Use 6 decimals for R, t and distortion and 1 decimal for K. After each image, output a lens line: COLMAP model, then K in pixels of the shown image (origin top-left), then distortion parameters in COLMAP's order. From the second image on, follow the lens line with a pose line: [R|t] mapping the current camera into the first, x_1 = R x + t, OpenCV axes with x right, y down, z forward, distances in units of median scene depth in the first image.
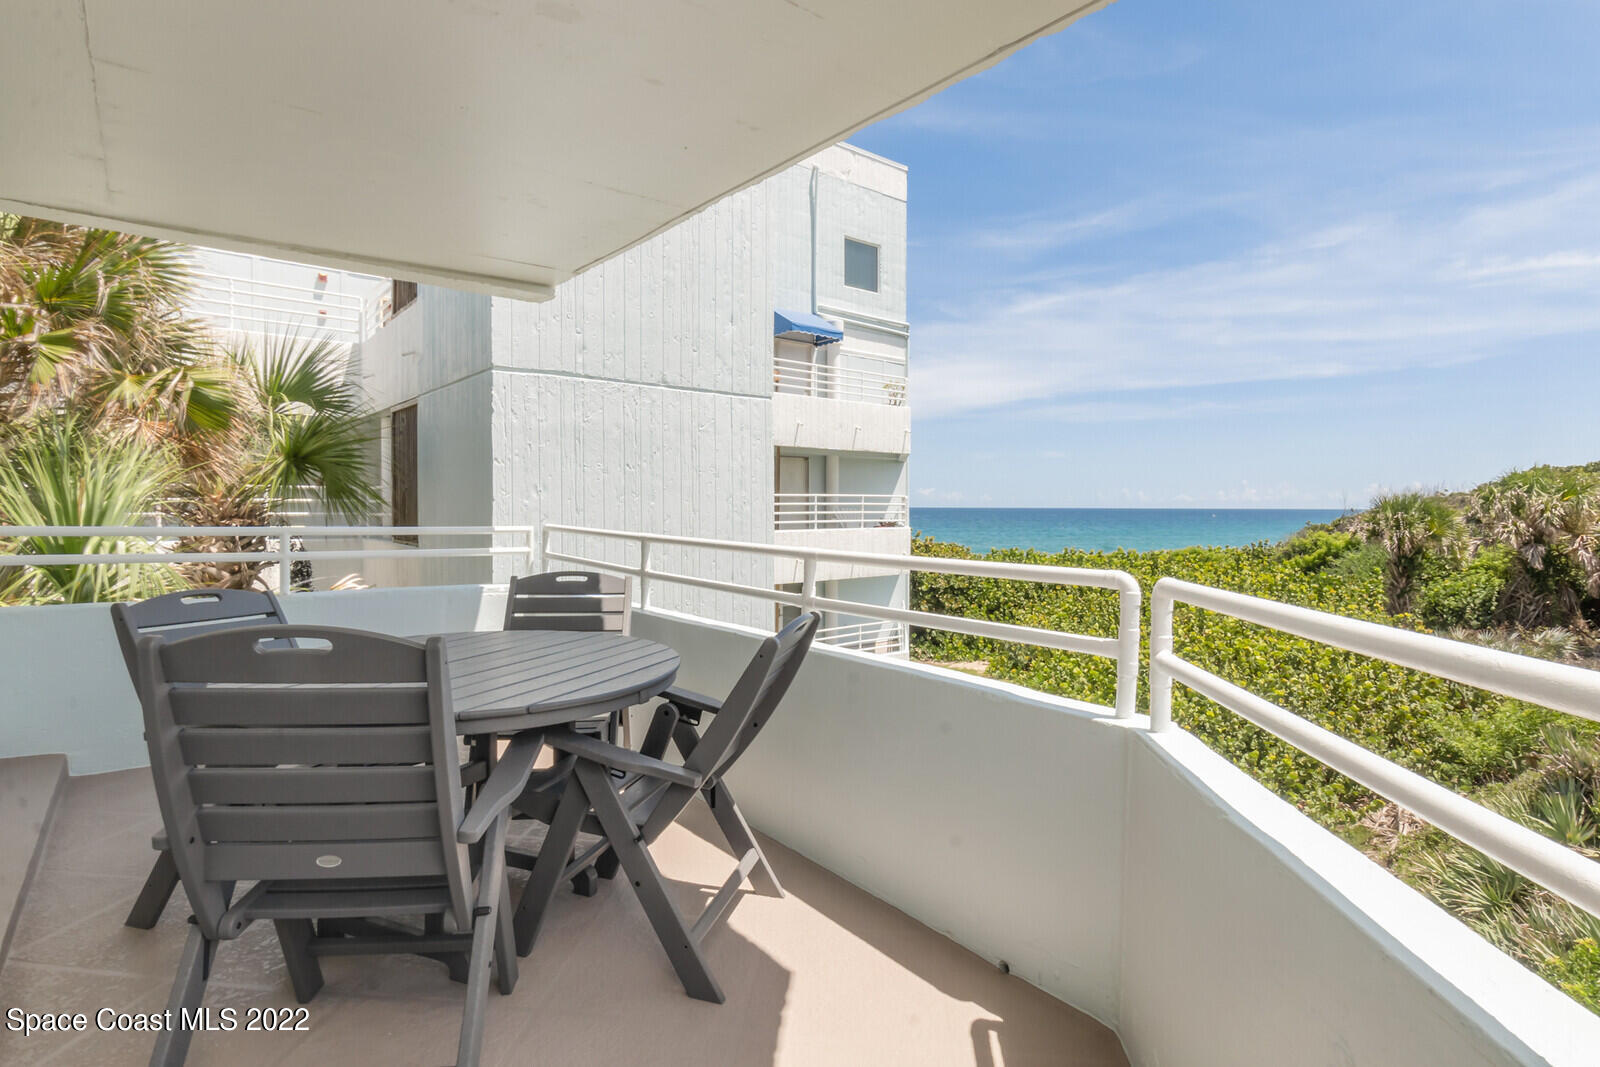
lens RADIAL K [[819.8, 0, 807.1], [0, 819.8, 538.2], [0, 0, 1]] dist [-0.013782, 0.004682]
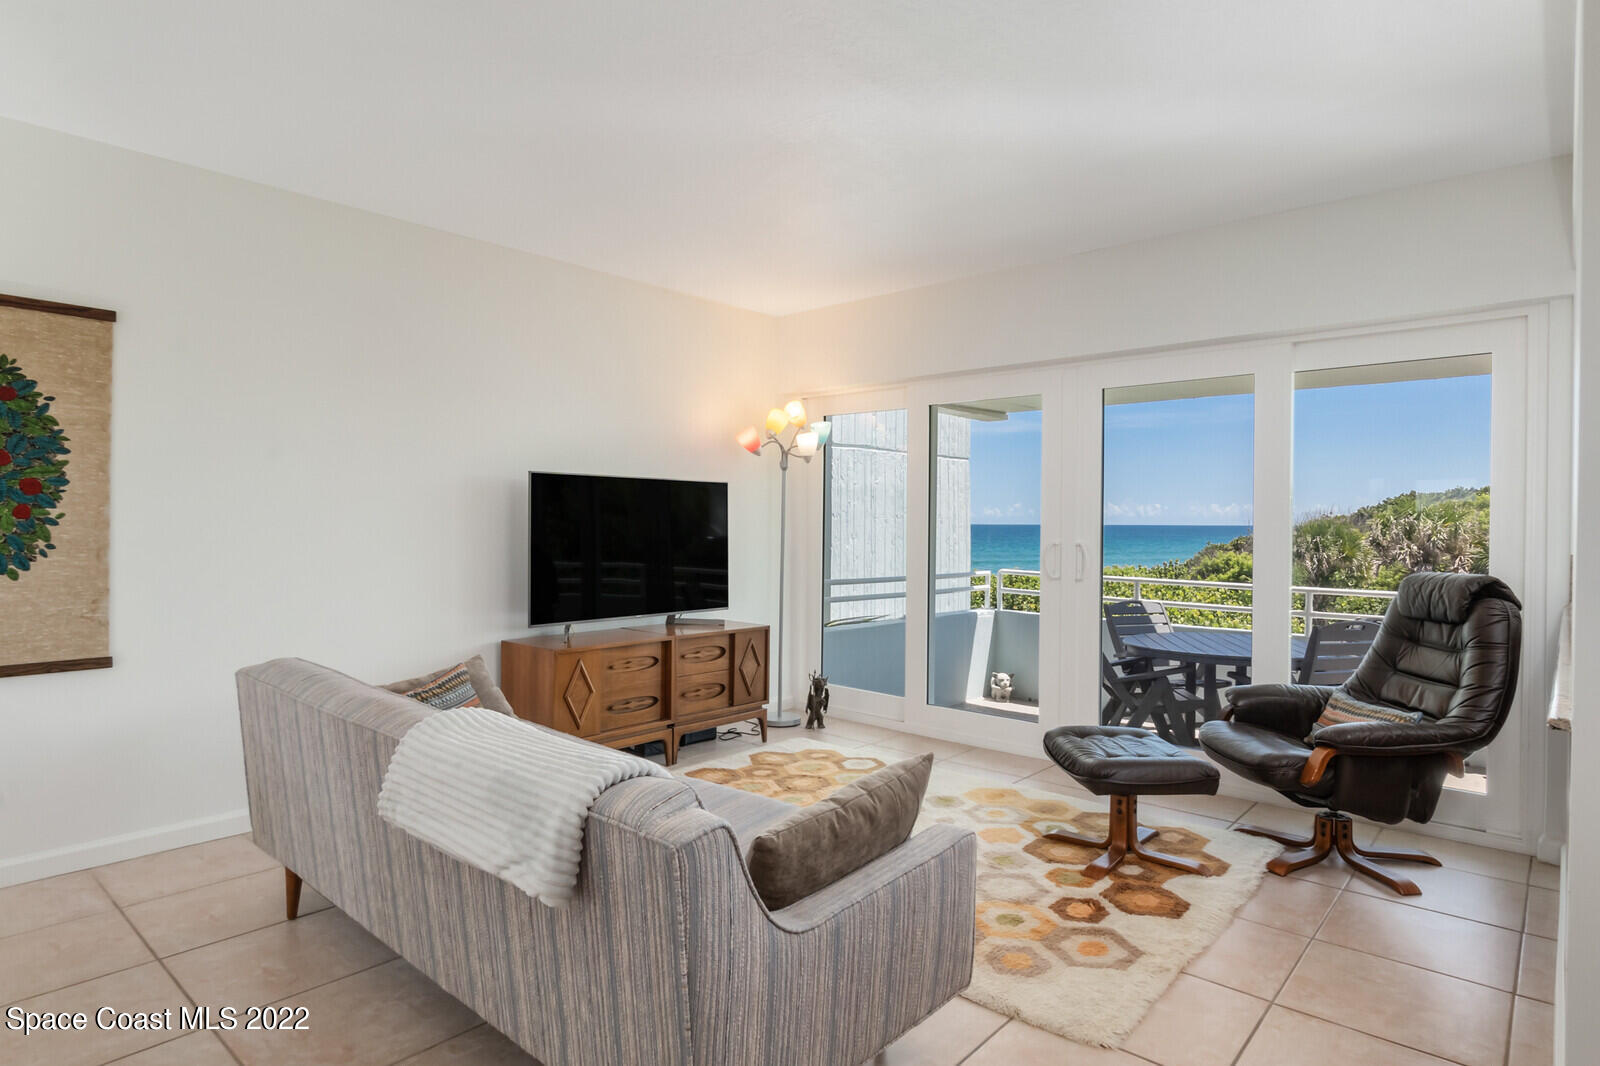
lens RADIAL K [[889.2, 0, 794.4], [0, 889.2, 535.5], [0, 0, 1]] dist [-0.005208, -0.000705]
pose [[0.987533, -0.002556, 0.157389, -0.203051], [0.006390, 0.999695, -0.023859, -0.008914], [-0.157280, 0.024567, 0.987248, -0.119086]]
